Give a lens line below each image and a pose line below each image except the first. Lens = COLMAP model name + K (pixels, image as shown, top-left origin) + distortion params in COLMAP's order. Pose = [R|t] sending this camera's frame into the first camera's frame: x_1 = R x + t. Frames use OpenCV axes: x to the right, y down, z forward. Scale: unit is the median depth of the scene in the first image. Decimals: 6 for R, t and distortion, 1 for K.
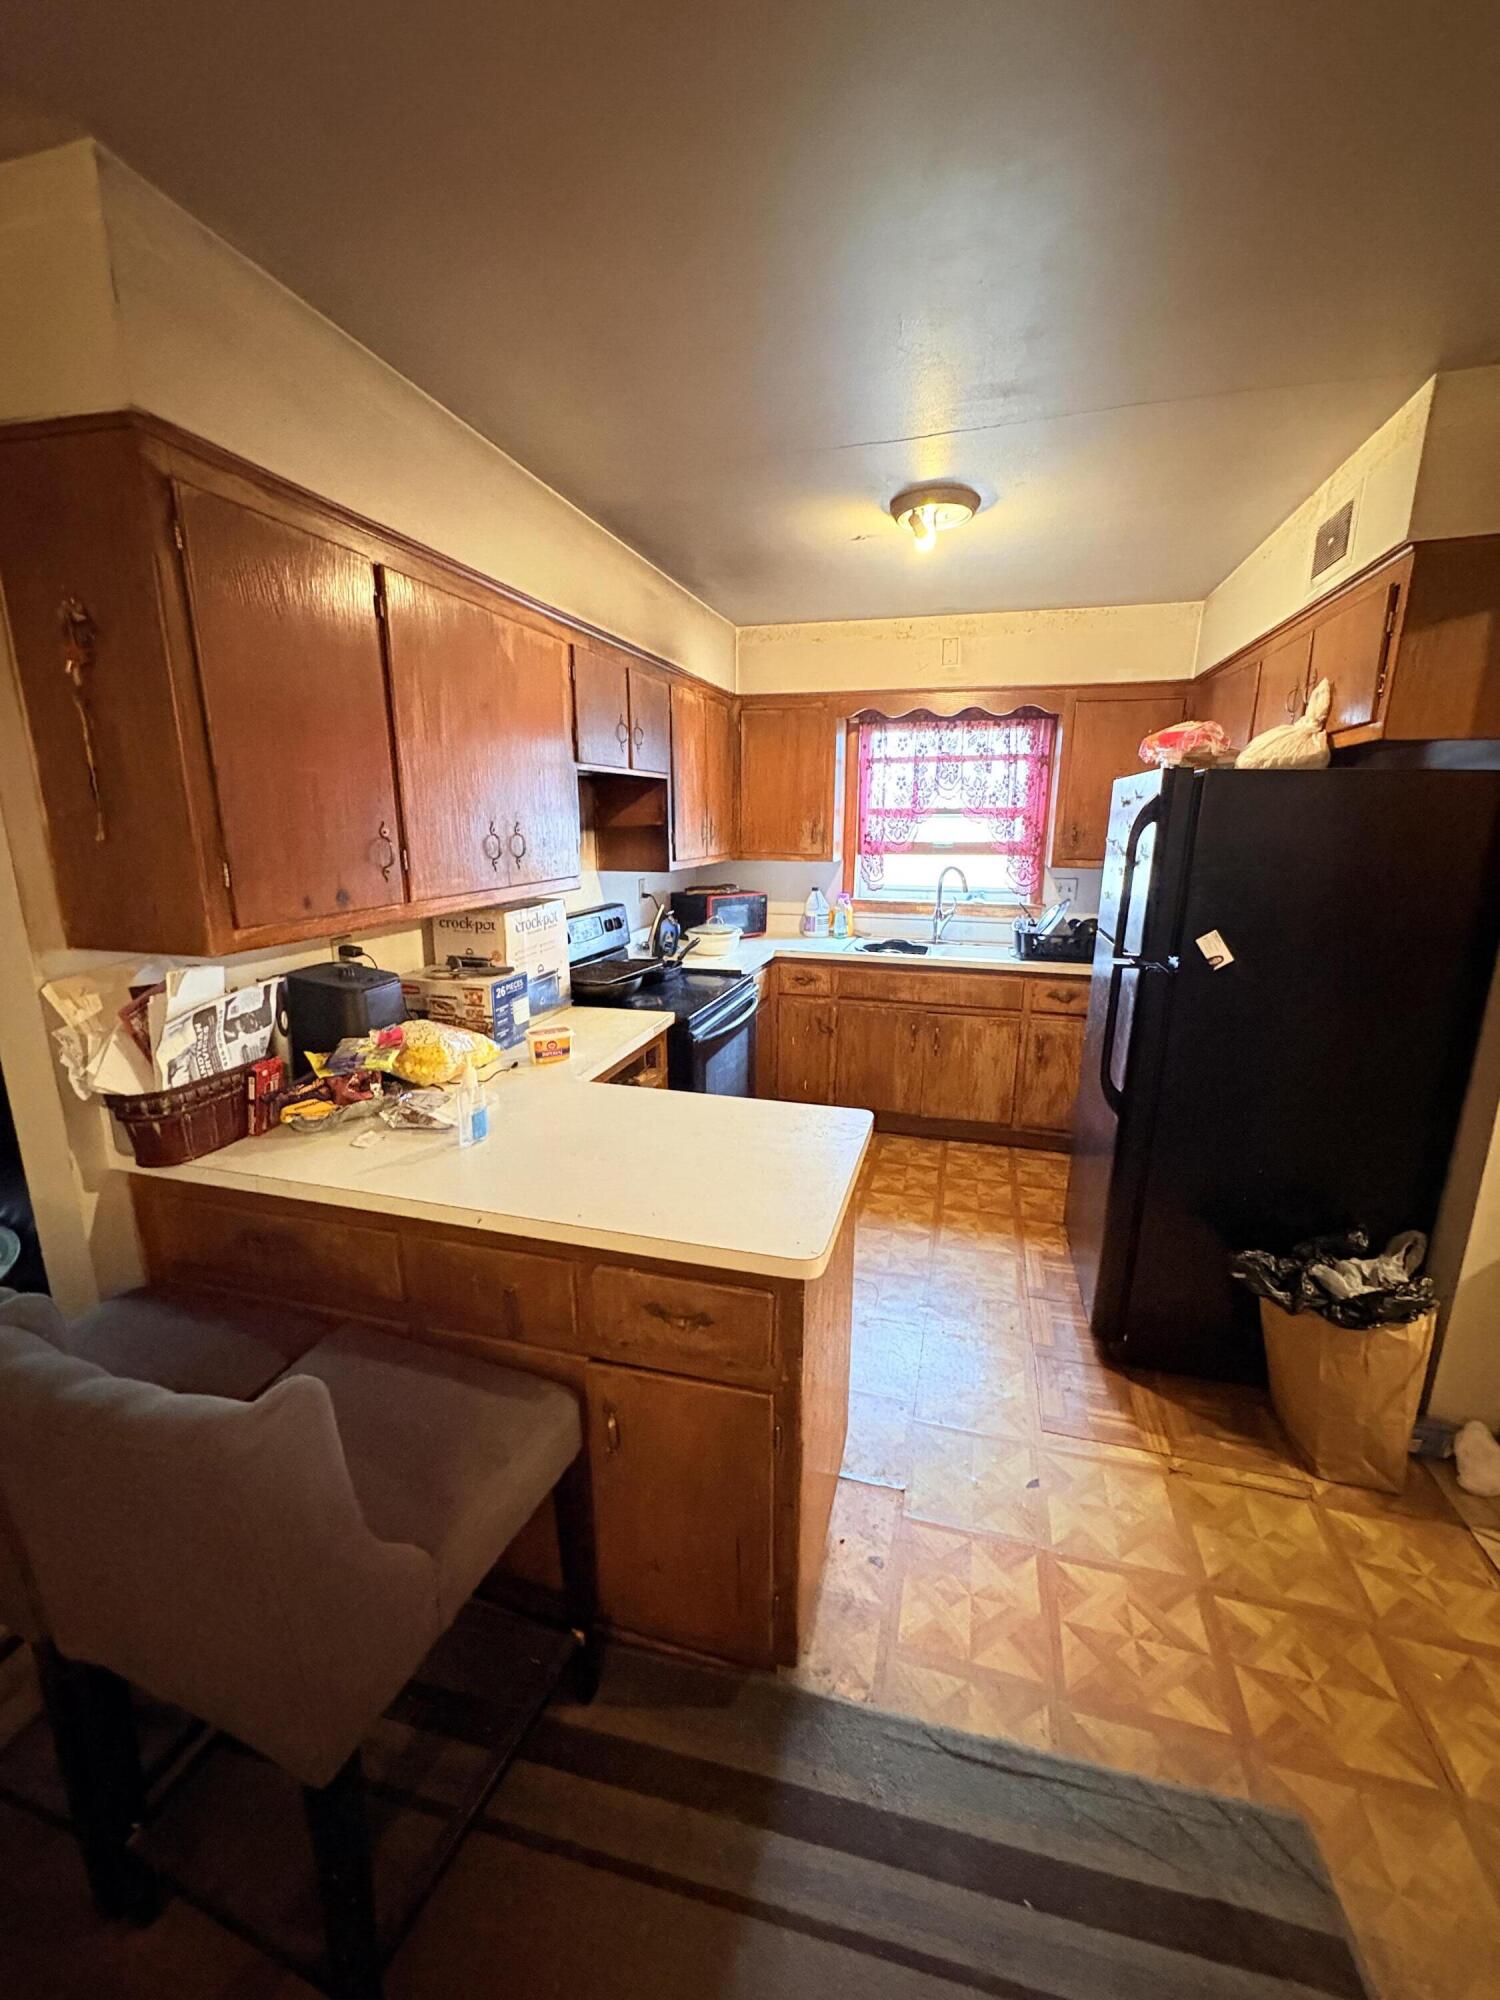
lens RADIAL K [[789.9, 0, 752.7], [0, 789.9, 993.7], [0, 0, 1]] dist [0.000234, -0.000187]
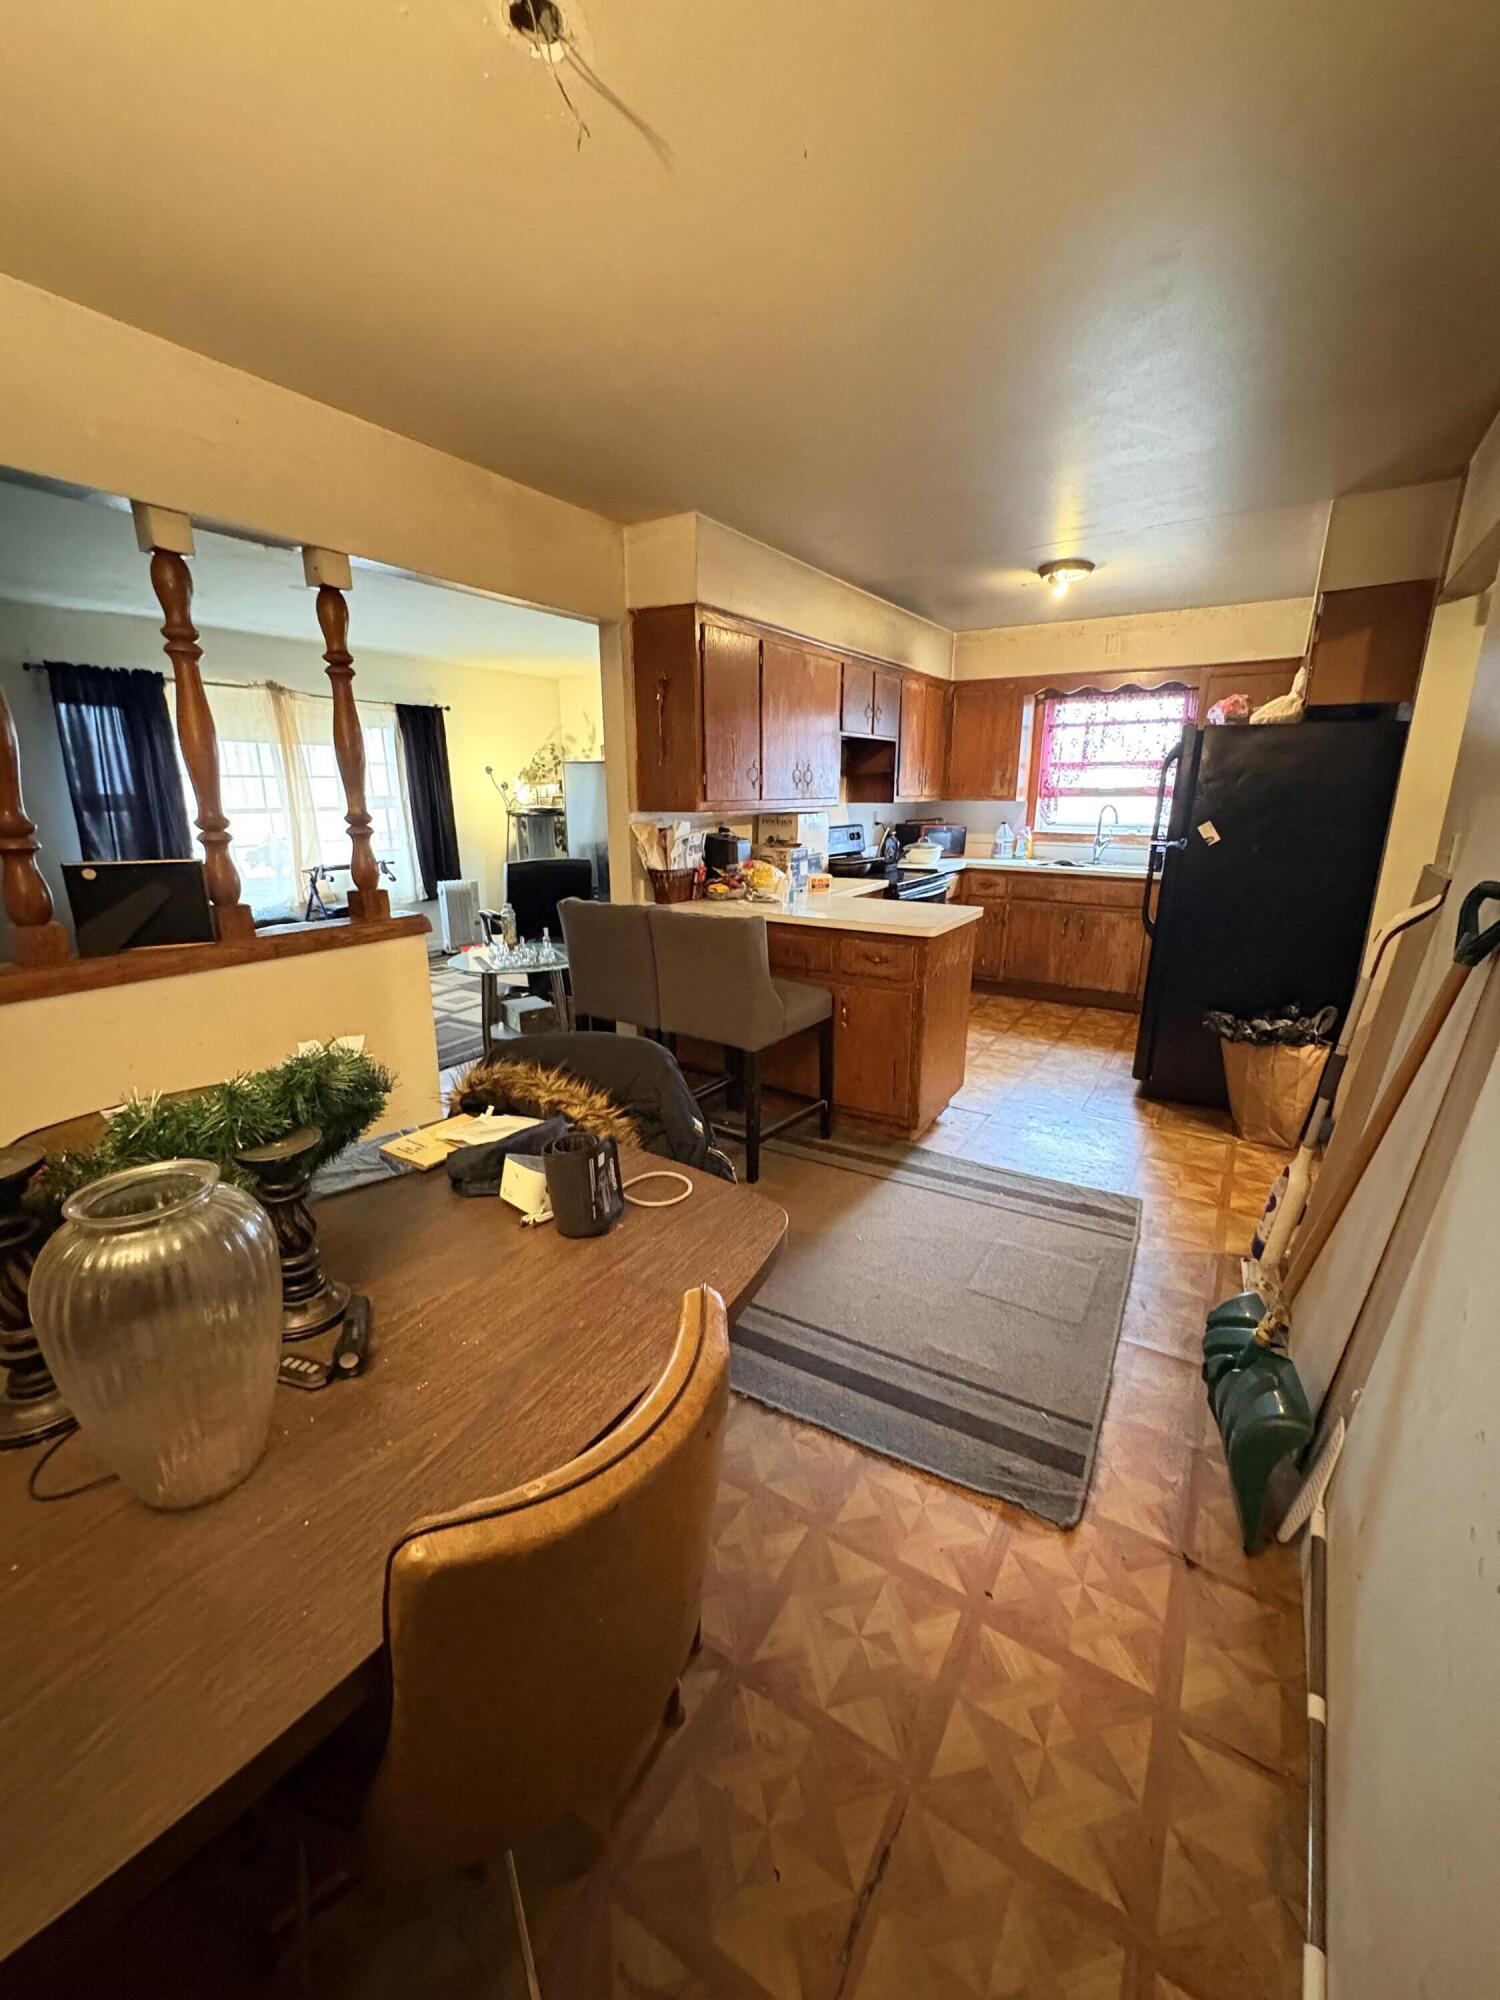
lens RADIAL K [[789.9, 0, 757.6], [0, 789.9, 994.3], [0, 0, 1]] dist [0.000234, -0.000187]
pose [[0.958149, 0.068442, -0.277970, 0.099721], [-0.059345, 0.997394, 0.041019, 0.181708], [0.280053, -0.022806, 0.959714, -0.593440]]
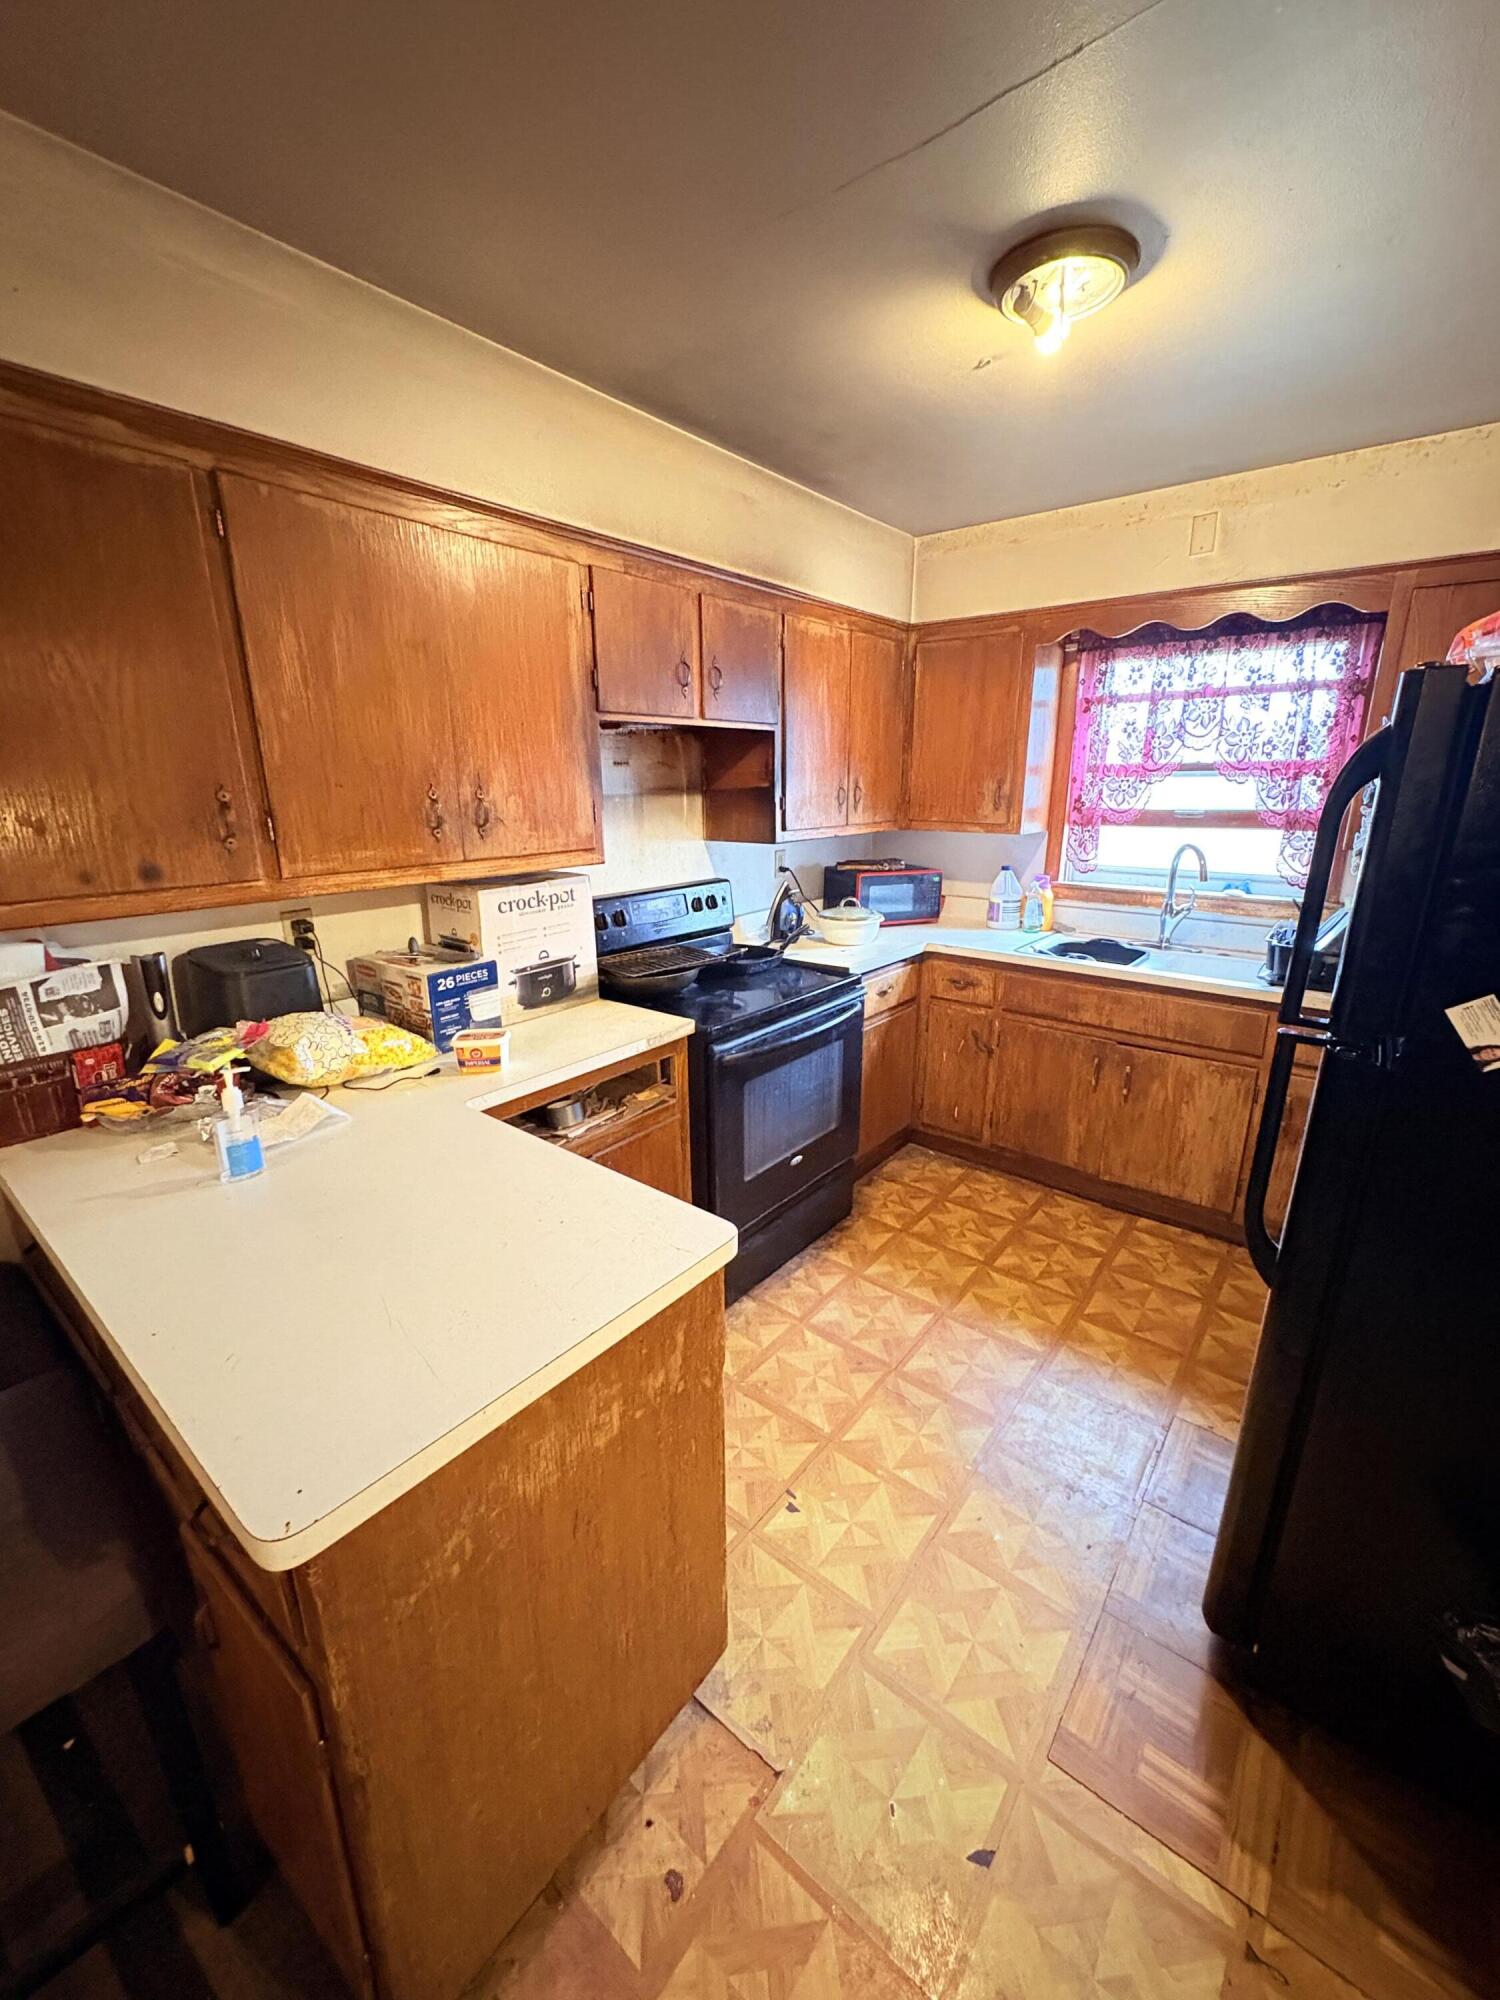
lens RADIAL K [[789.9, 0, 756.7], [0, 789.9, 994.3], [0, 0, 1]] dist [0.000234, -0.000187]
pose [[0.921861, 0.095719, -0.375514, 0.223651], [-0.078698, 0.995064, 0.060445, -0.048652], [0.379447, -0.026170, 0.924843, 0.233812]]
